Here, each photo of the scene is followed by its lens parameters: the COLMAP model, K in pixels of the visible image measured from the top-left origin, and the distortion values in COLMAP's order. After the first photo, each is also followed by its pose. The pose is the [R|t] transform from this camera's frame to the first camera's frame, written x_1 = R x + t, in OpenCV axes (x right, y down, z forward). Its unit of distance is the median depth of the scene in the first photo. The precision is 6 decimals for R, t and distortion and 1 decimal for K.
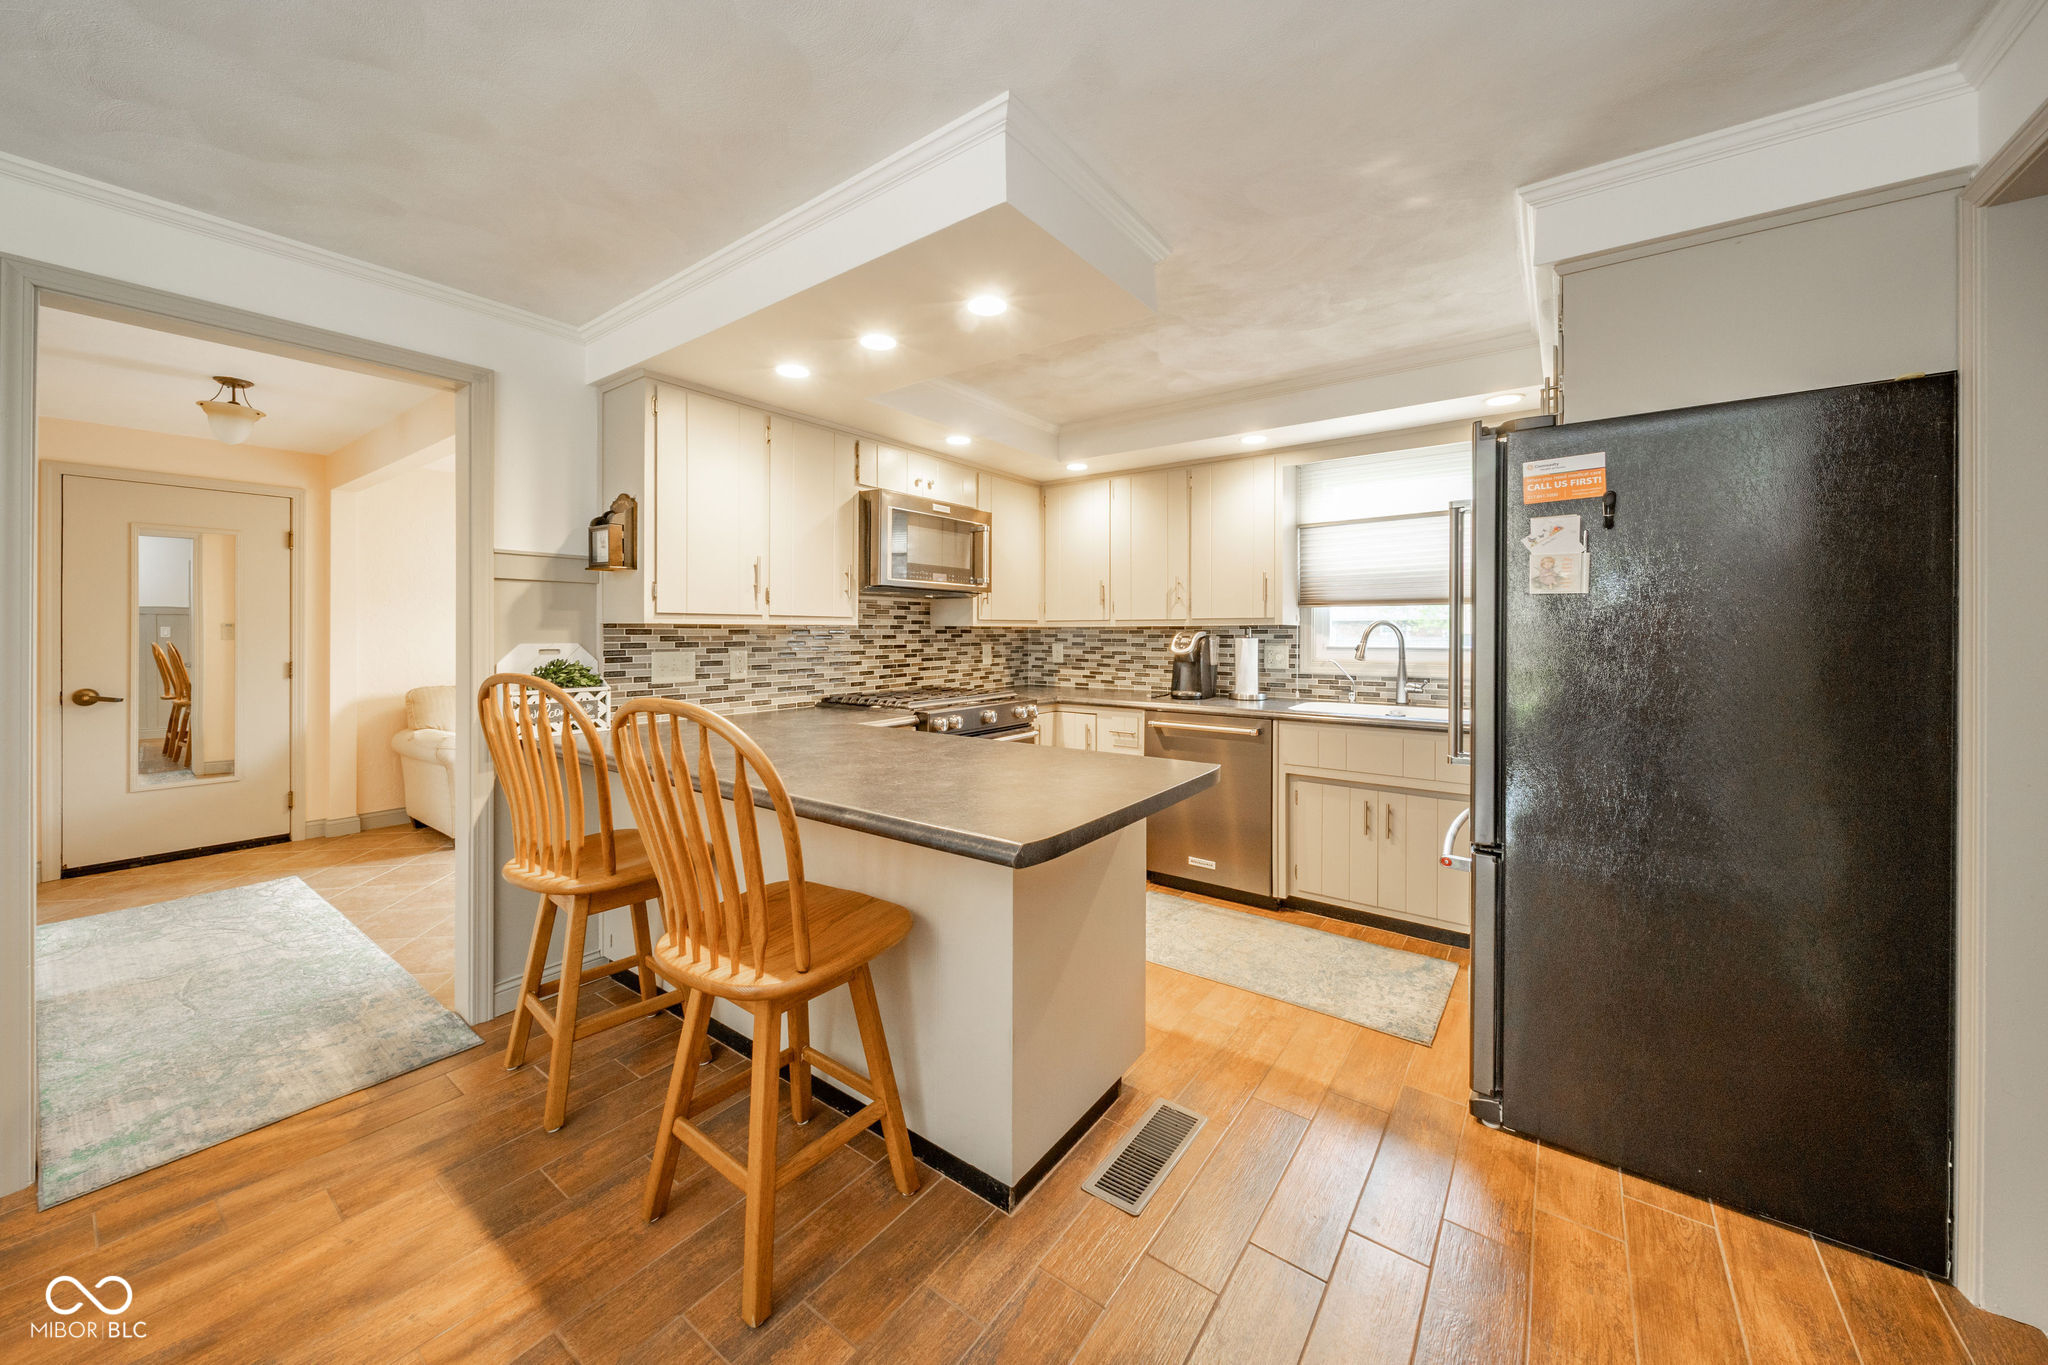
lens RADIAL K [[740.1, 0, 1006.4], [0, 740.1, 631.5], [0, 0, 1]] dist [-0.002627, -0.000113]
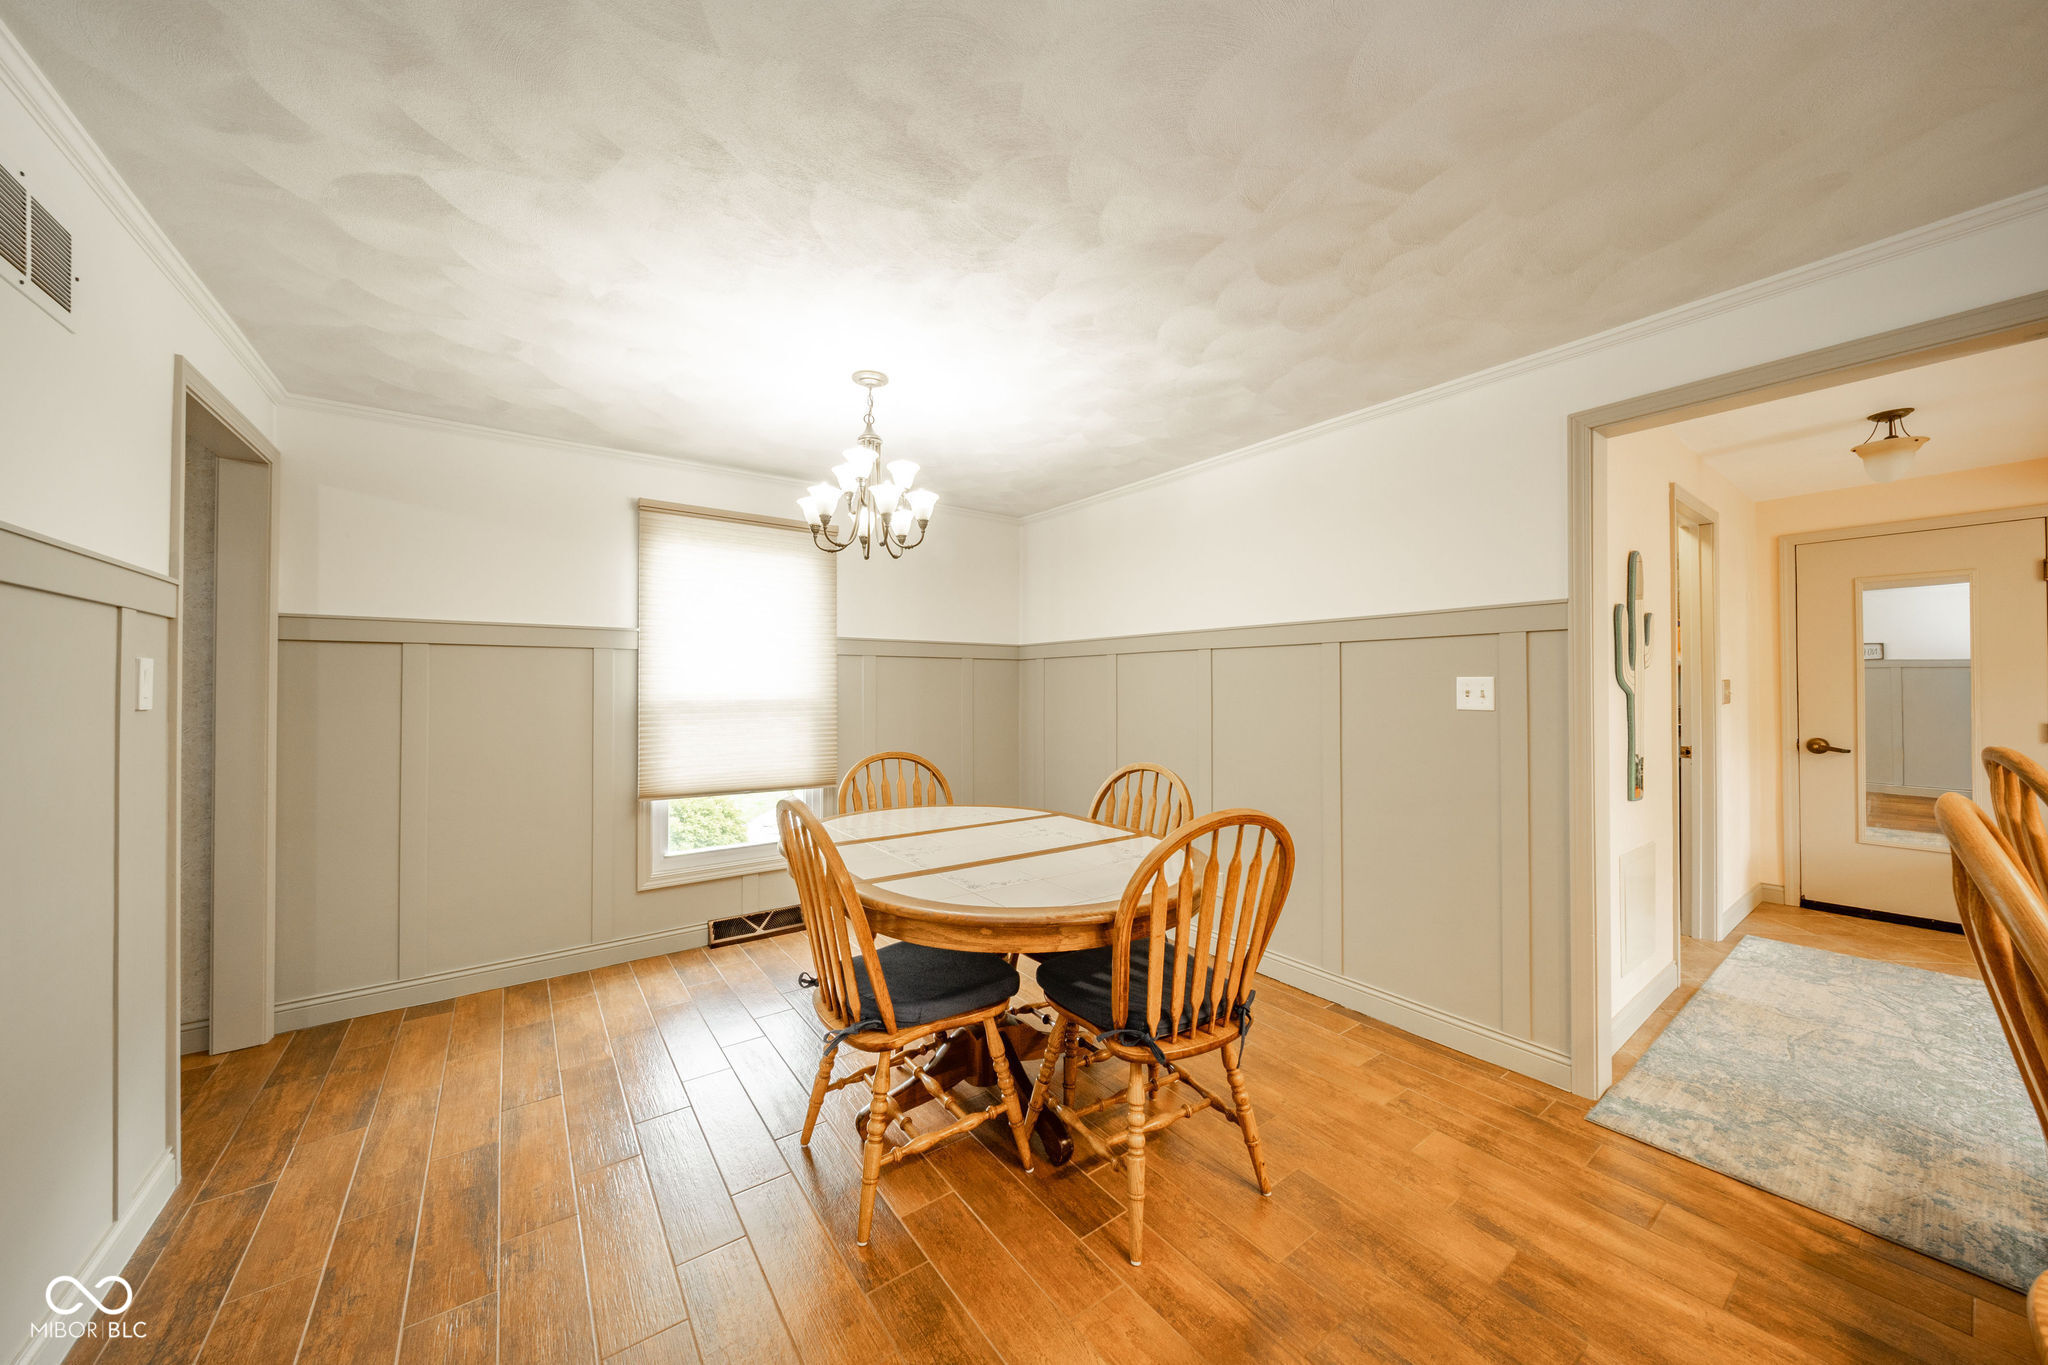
lens RADIAL K [[740.1, 0, 1028.0], [0, 740.1, 681.6], [0, 0, 1]] dist [-0.002627, -0.000113]
pose [[-0.303358, -0.006402, -0.952855, 0.144479], [0.003418, 0.999964, -0.007807, -0.000842], [0.952871, -0.005625, -0.303325, 0.230220]]
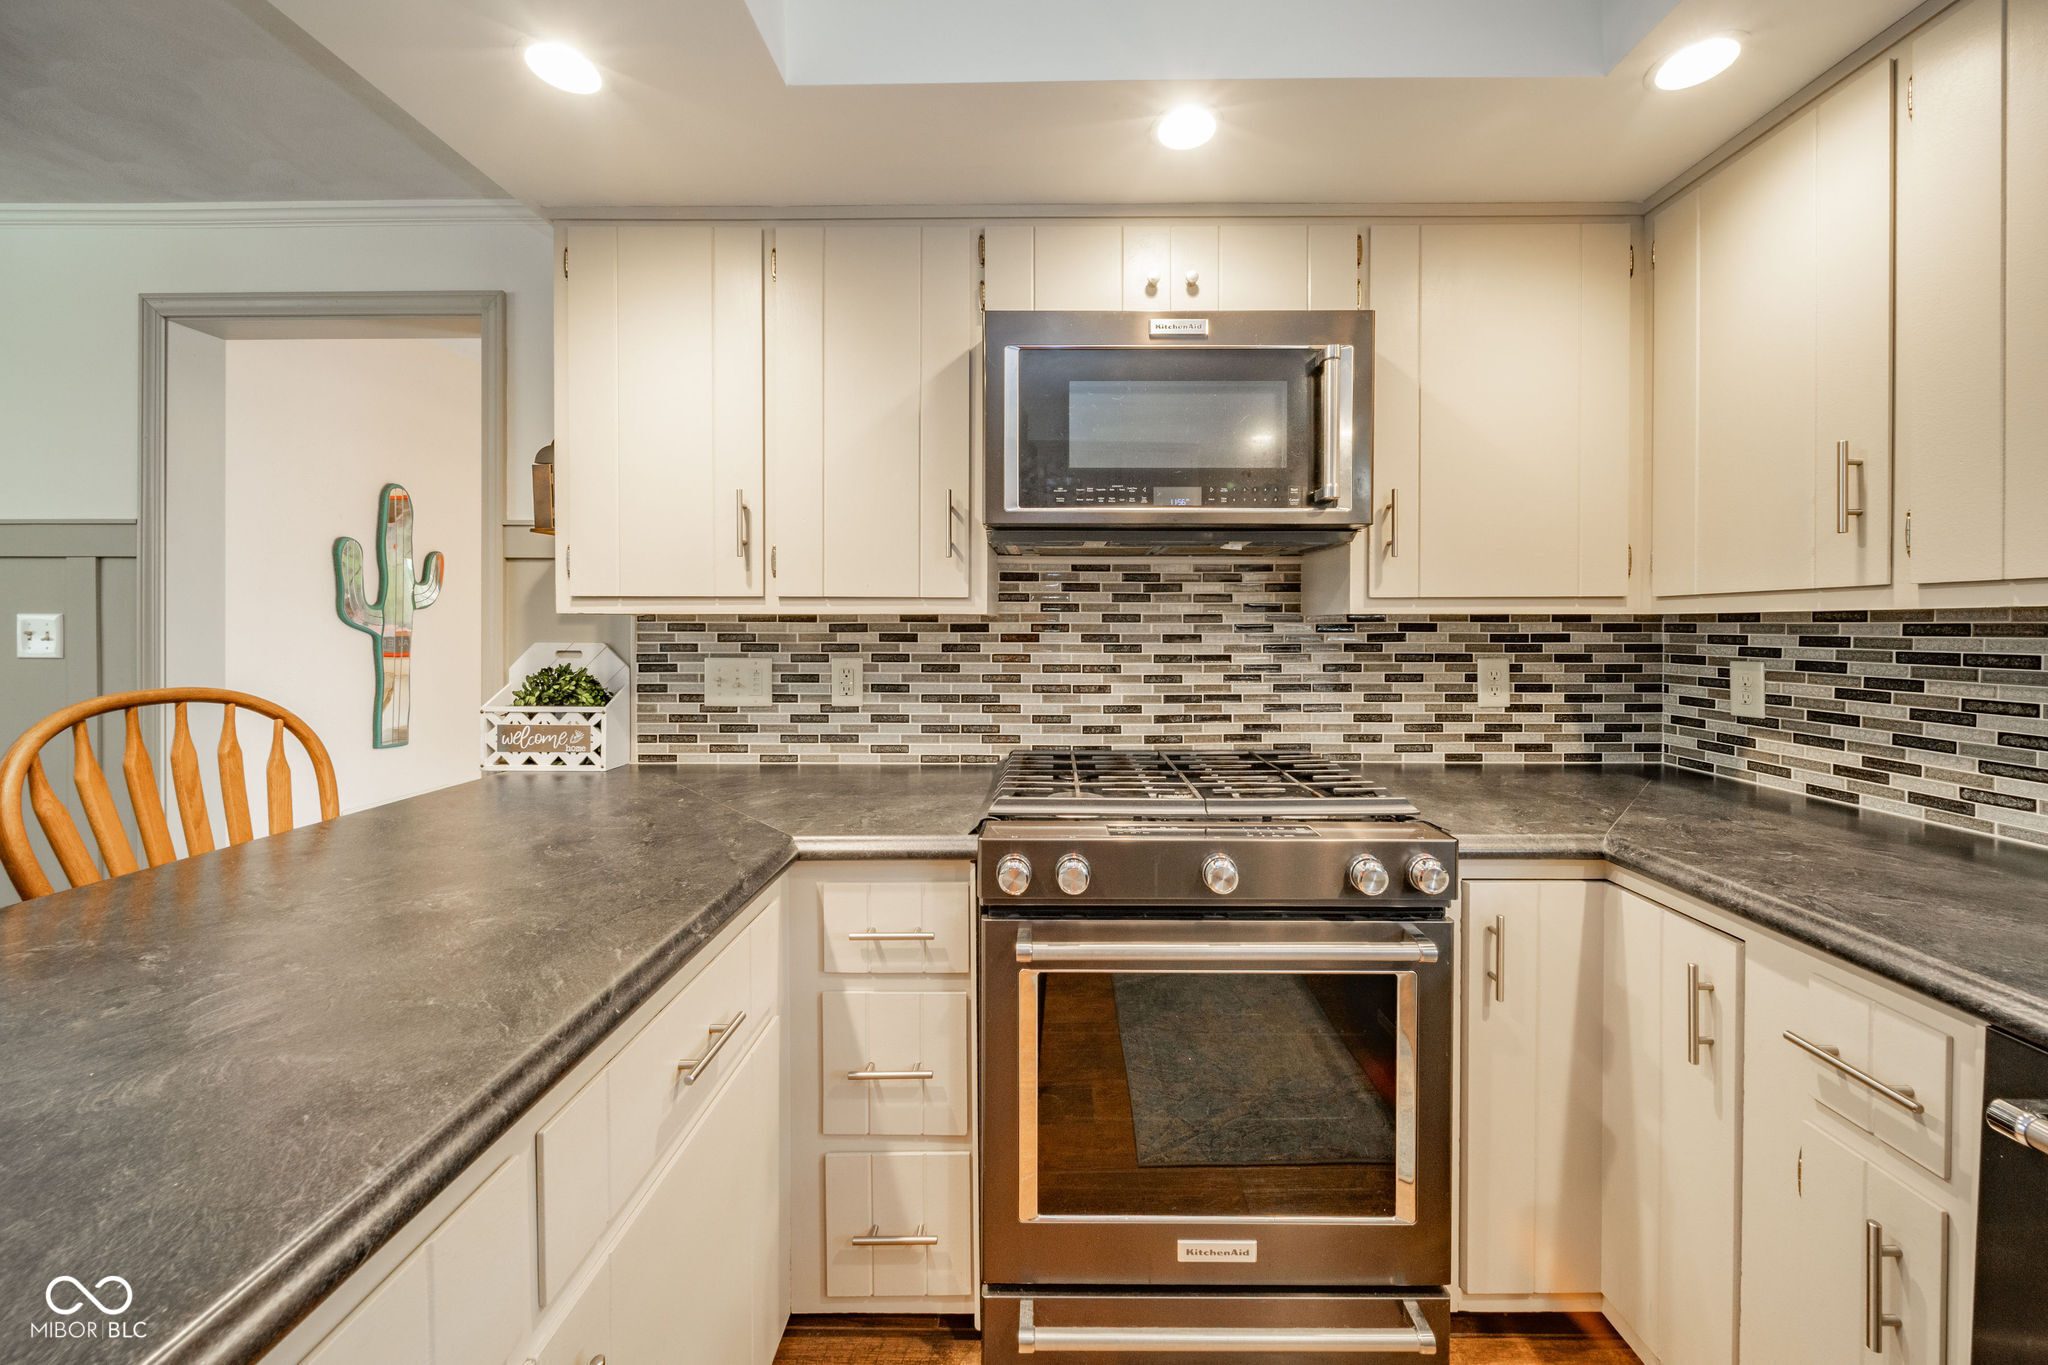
lens RADIAL K [[740.1, 0, 1067.5], [0, 740.1, 630.9], [0, 0, 1]] dist [-0.002627, -0.000113]
pose [[0.602856, 0.006480, -0.797824, 0.214262], [-0.000575, 0.999970, 0.007687, -0.001418], [0.797850, -0.004175, 0.602842, 0.746617]]
